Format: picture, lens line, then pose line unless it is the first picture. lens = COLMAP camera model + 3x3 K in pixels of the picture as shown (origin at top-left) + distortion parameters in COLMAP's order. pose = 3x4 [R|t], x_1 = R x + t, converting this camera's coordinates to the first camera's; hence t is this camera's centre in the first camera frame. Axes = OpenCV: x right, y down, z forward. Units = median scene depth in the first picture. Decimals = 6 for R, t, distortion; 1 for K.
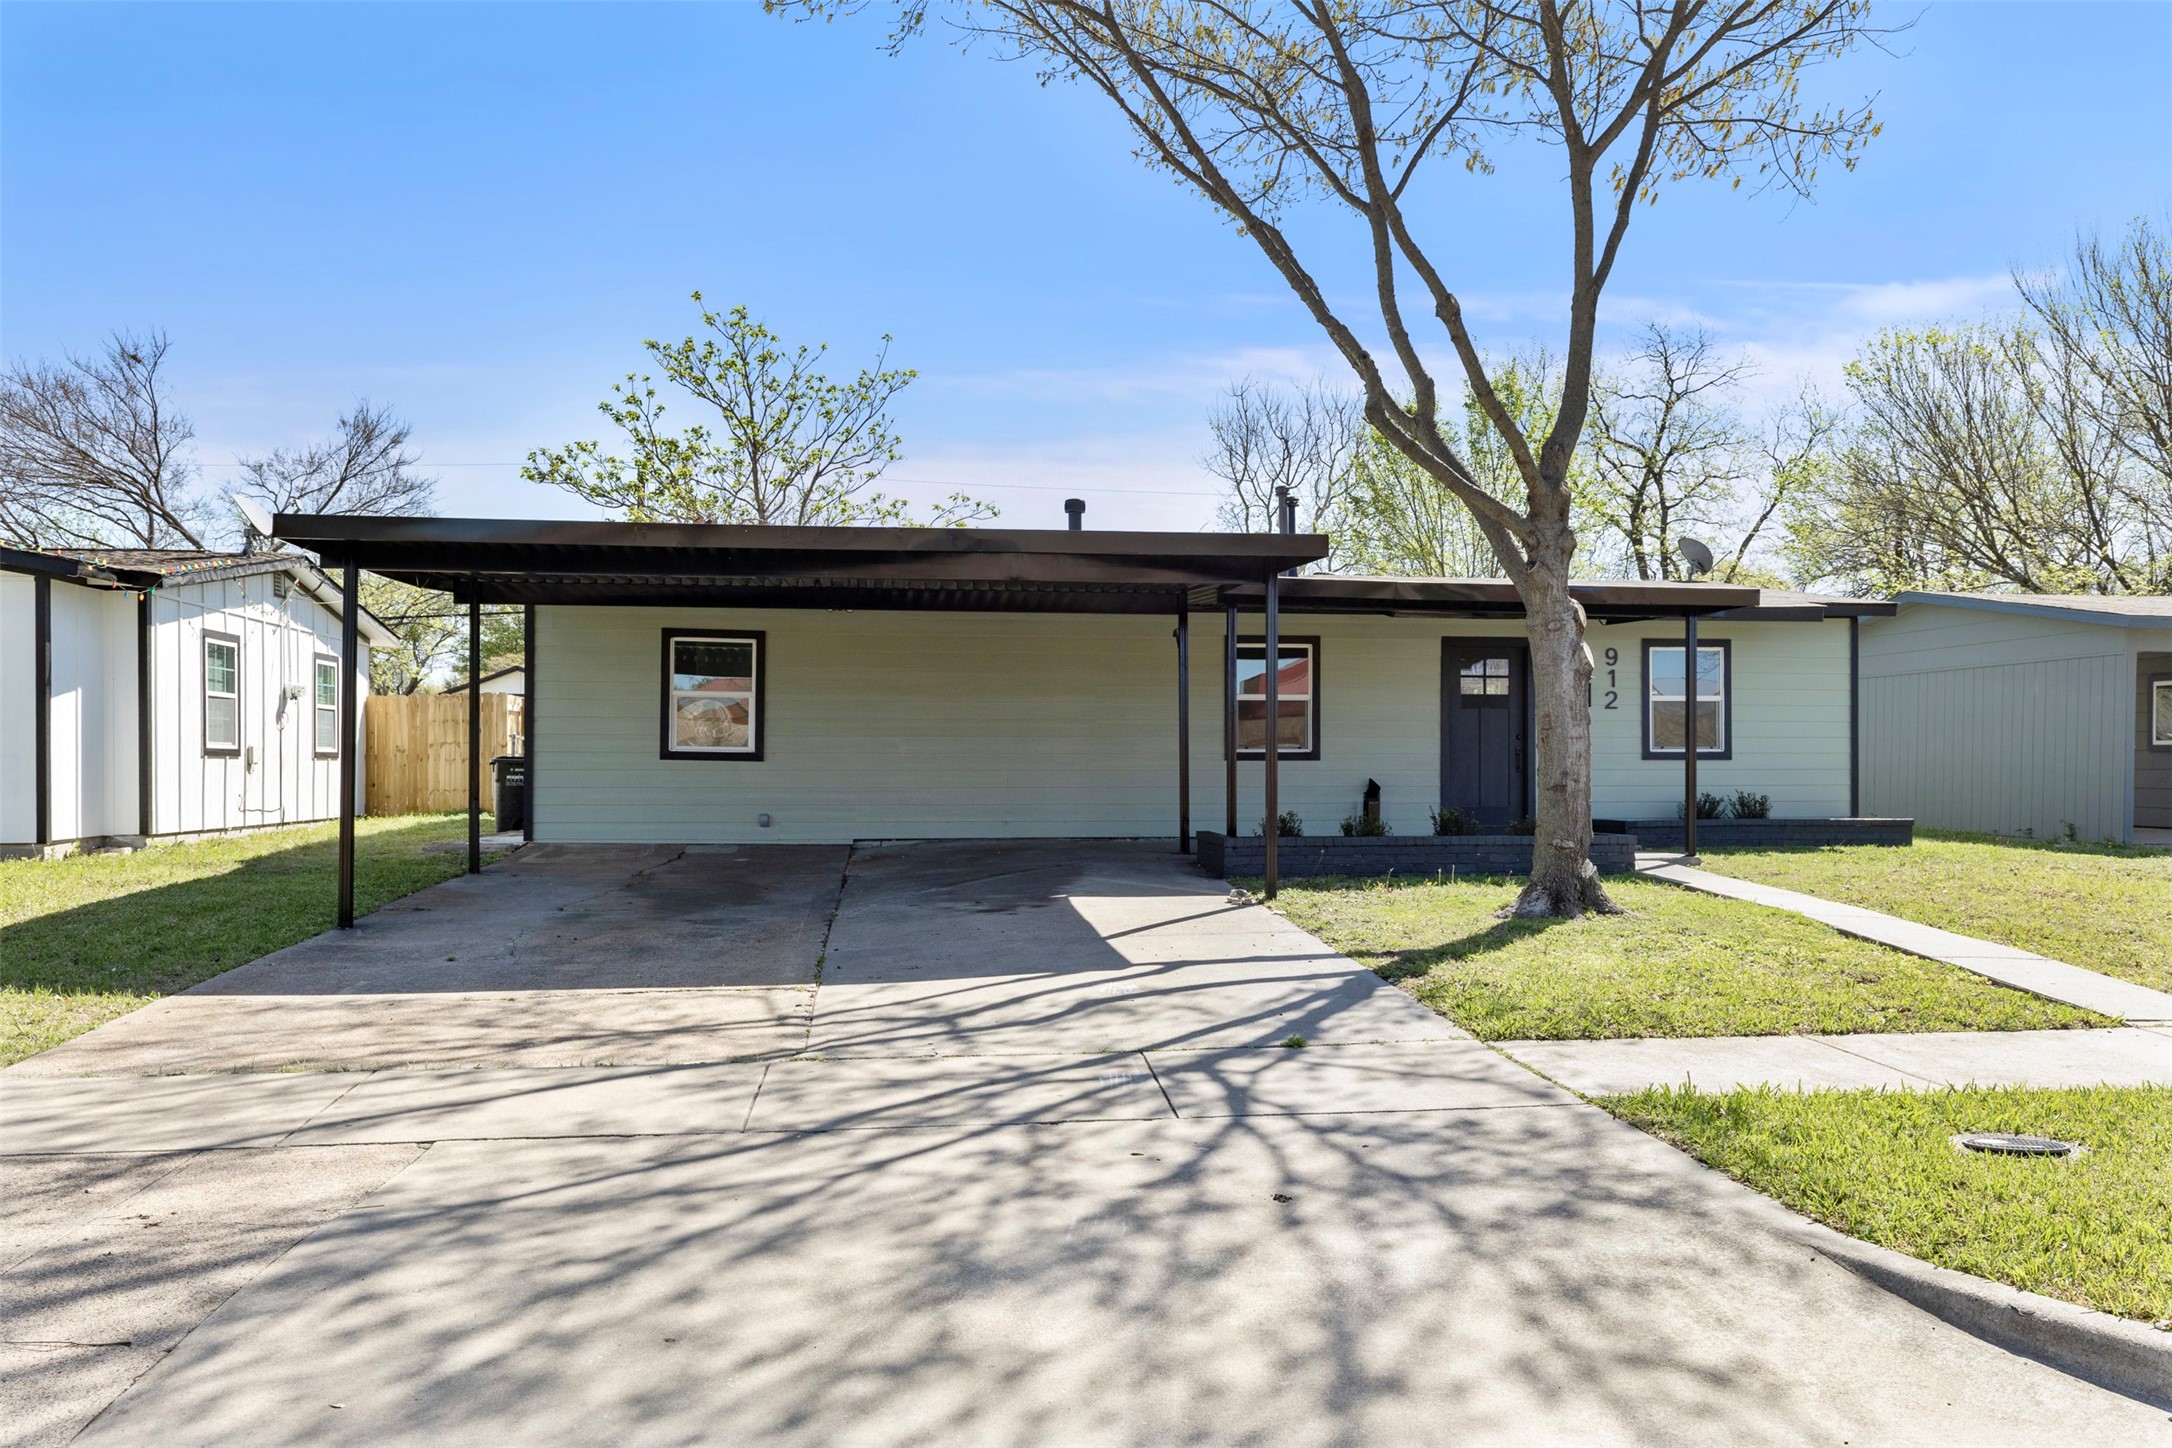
lens RADIAL K [[1813.8, 0, 1096.0], [0, 1813.8, 730.2], [0, 0, 1]] dist [-0.015726, 0.017446]
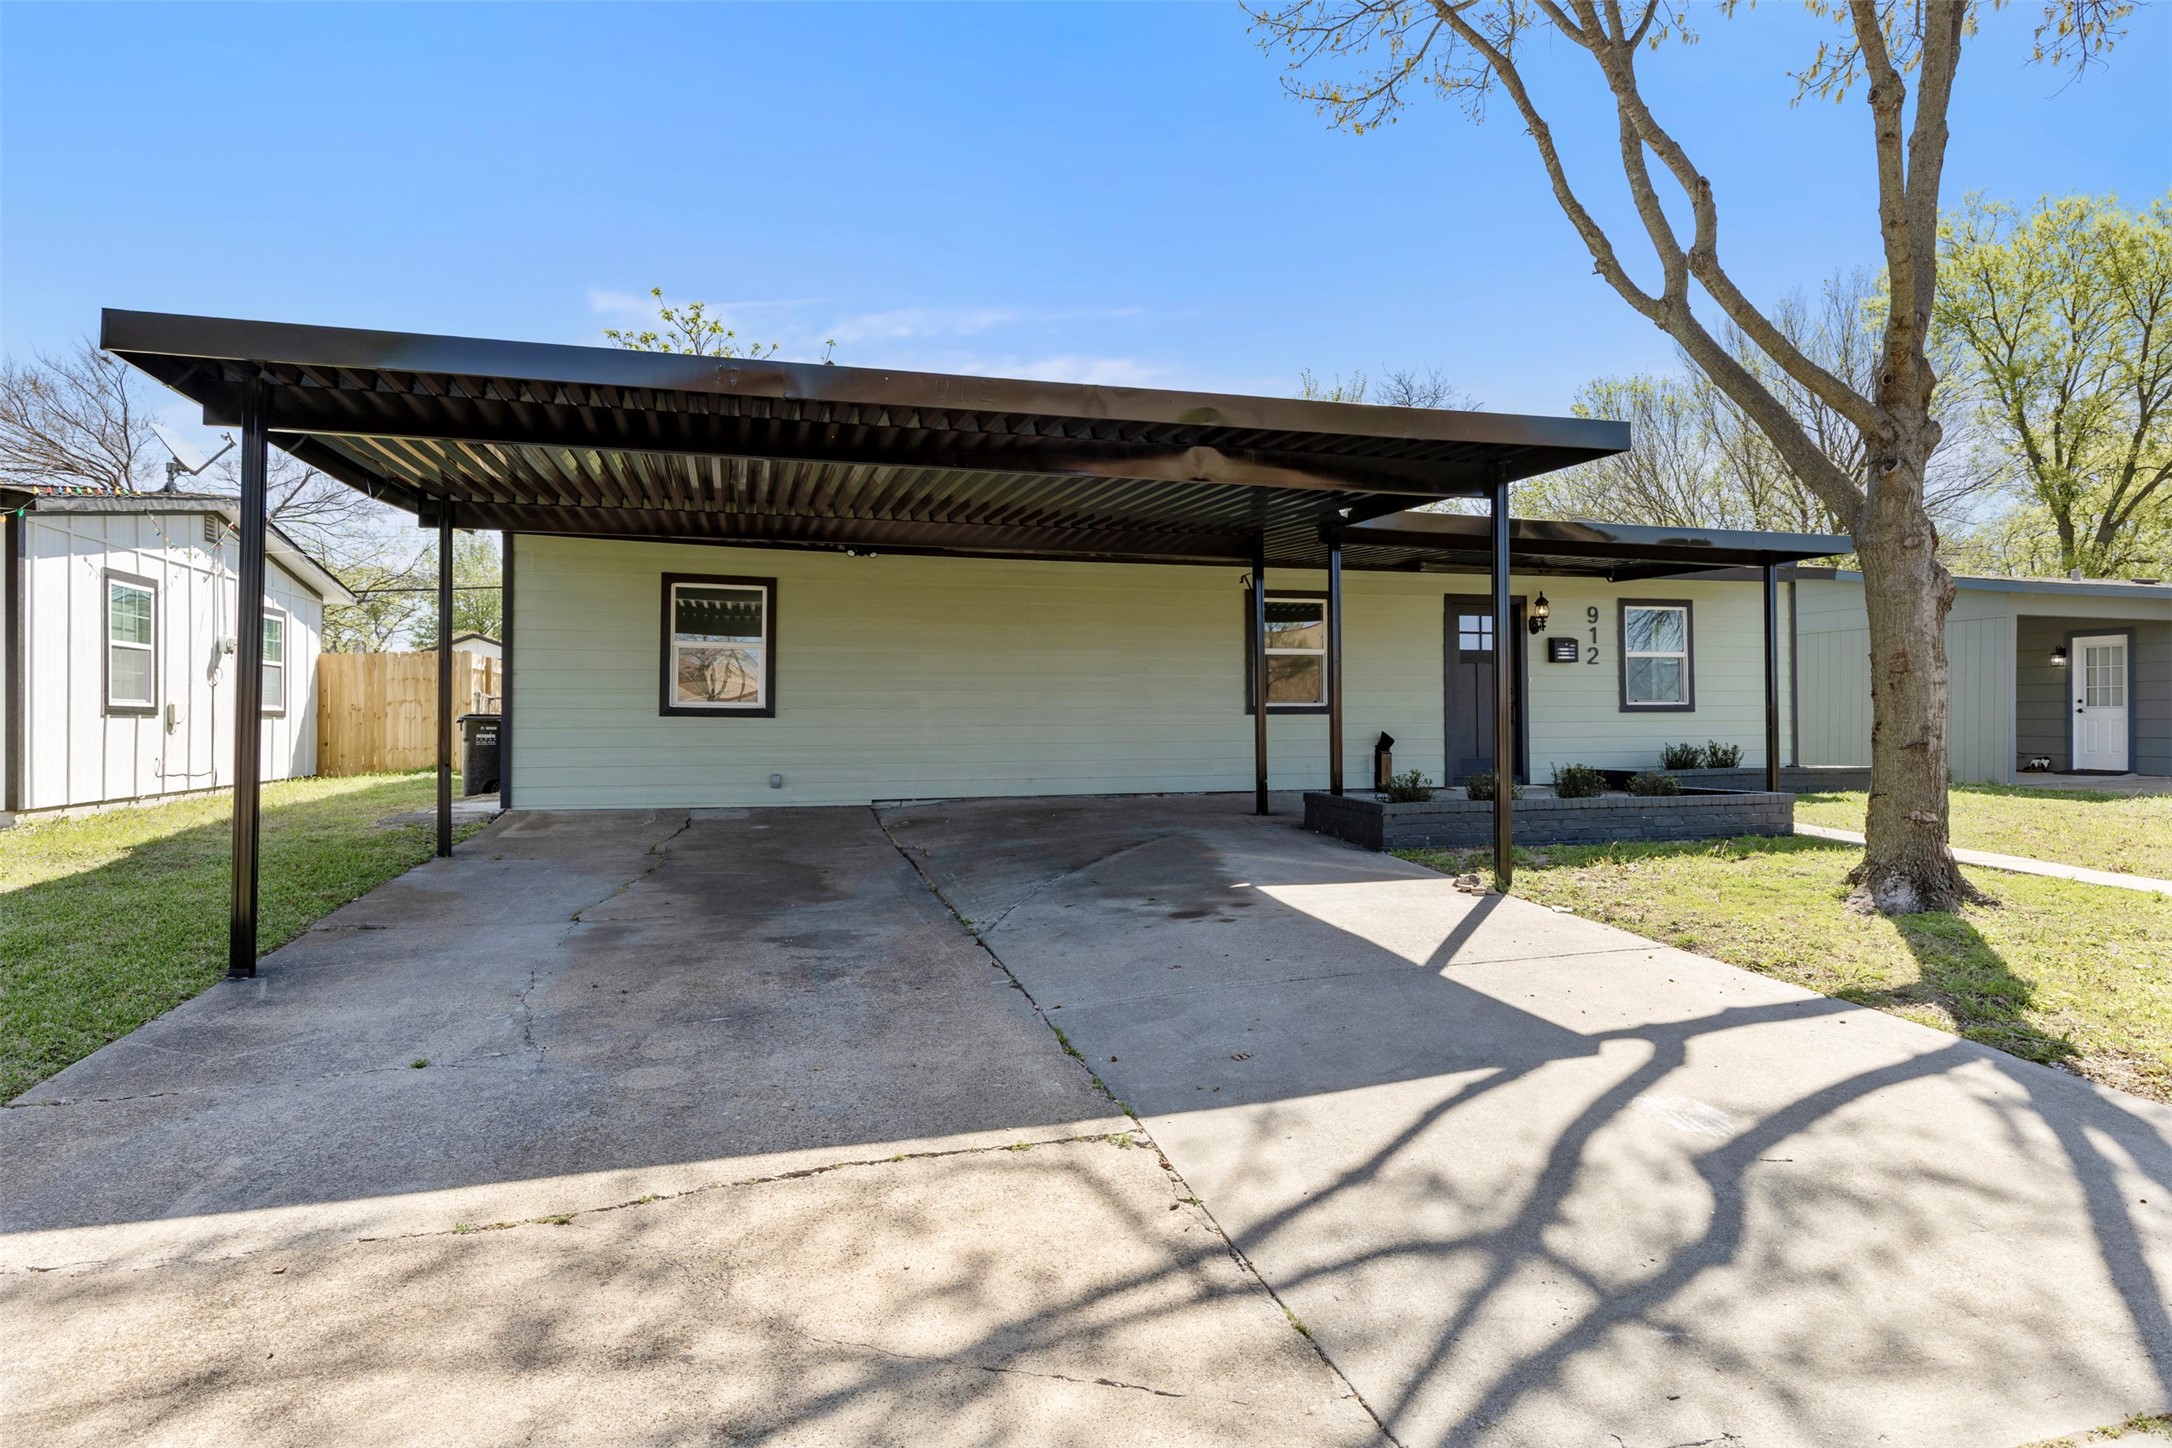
lens RADIAL K [[1263.3, 0, 1099.0], [0, 1263.3, 678.5], [0, 0, 1]] dist [0.007298, -0.002955]
pose [[0.987586, -0.000049, 0.157078, -0.117667], [0.002048, 0.999919, -0.012562, 0.005350], [-0.157065, 0.012728, 0.987506, 0.323426]]
